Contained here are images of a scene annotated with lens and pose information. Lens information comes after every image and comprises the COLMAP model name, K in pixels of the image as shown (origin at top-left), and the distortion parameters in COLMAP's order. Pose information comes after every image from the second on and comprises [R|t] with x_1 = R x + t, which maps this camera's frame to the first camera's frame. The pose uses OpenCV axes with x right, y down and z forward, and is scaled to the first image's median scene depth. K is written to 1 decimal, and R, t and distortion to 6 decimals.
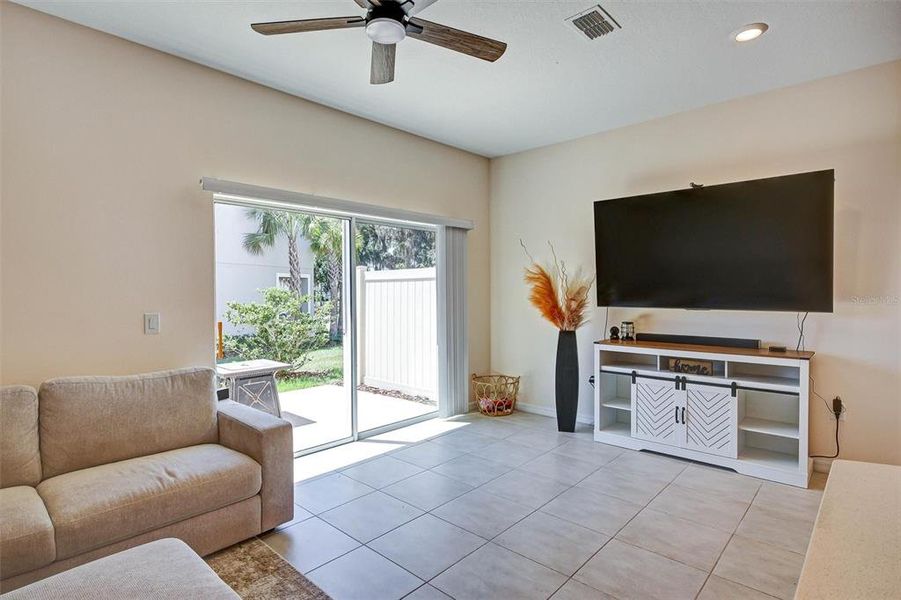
lens RADIAL K [[464.5, 0, 455.9], [0, 464.5, 300.1], [0, 0, 1]] dist [-0.007118, 0.000143]
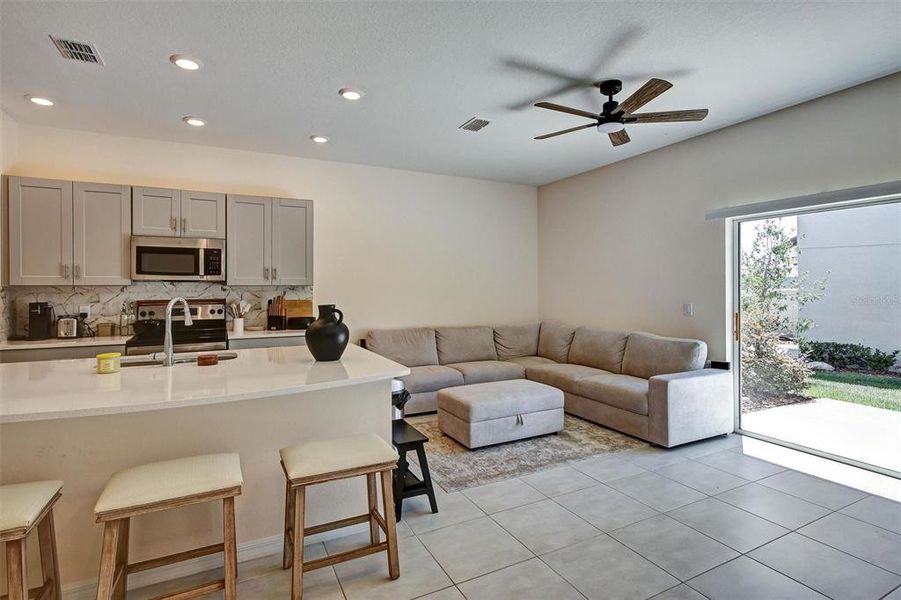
lens RADIAL K [[440.9, 0, 451.0], [0, 440.9, 288.3], [0, 0, 1]] dist [-0.002004, 0.001284]
pose [[-0.338878, 0.006693, -0.940807, 0.836661], [-0.013852, 0.999831, 0.012103, -0.024635], [0.940728, 0.017133, -0.338728, 0.577891]]
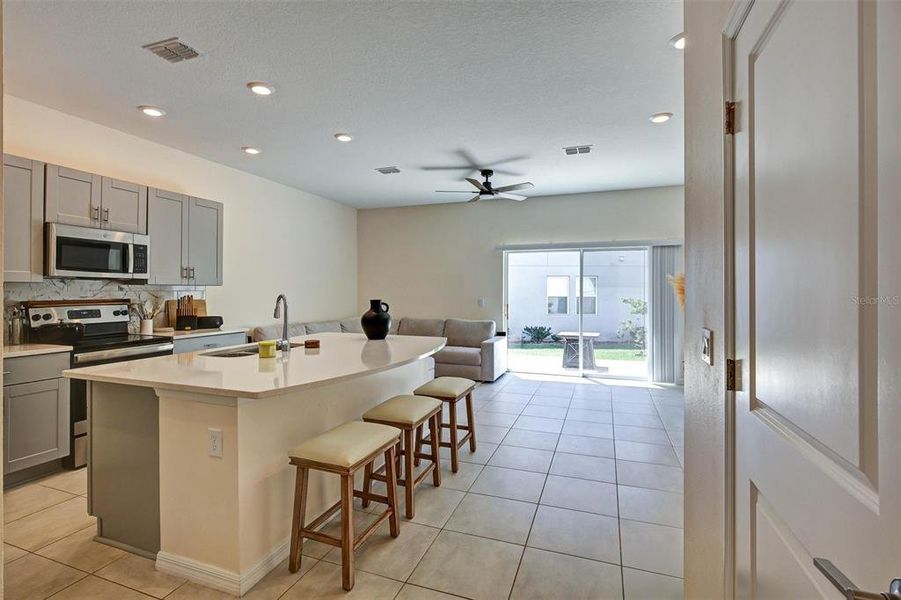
lens RADIAL K [[412.5, 0, 440.9], [0, 412.5, 293.1], [0, 0, 1]] dist [-0.005067, -0.000540]
pose [[0.369101, 0.010130, -0.929334, 1.163118], [-0.022136, 0.999753, 0.002106, -0.005881], [0.929126, 0.019794, 0.369234, -0.082386]]
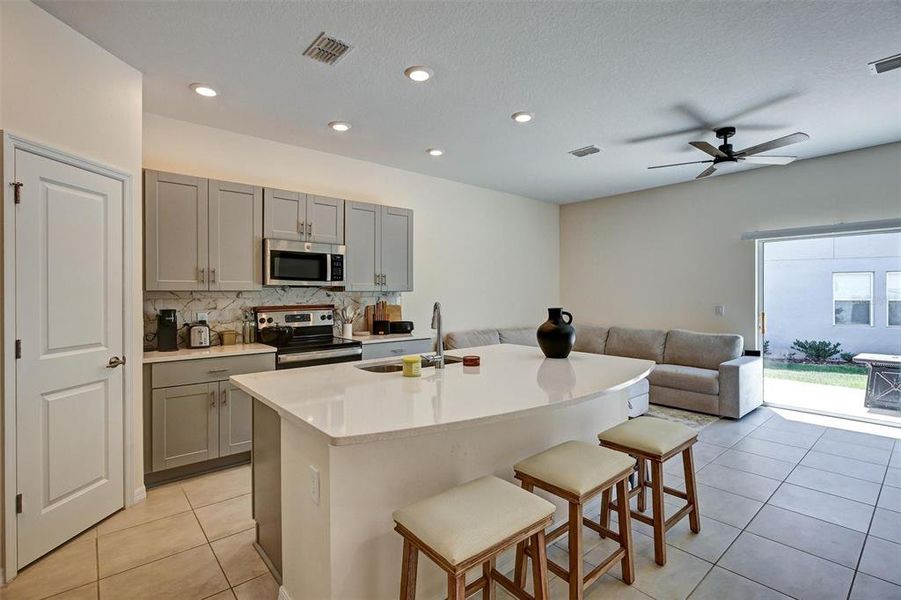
lens RADIAL K [[412.5, 0, 454.1], [0, 412.5, 296.0], [0, 0, 1]] dist [-0.005067, -0.000540]
pose [[-0.114014, 0.009804, -0.993431, 0.998253], [-0.014766, 0.999824, 0.011562, -0.013616], [0.993369, 0.015987, -0.113849, 0.031774]]
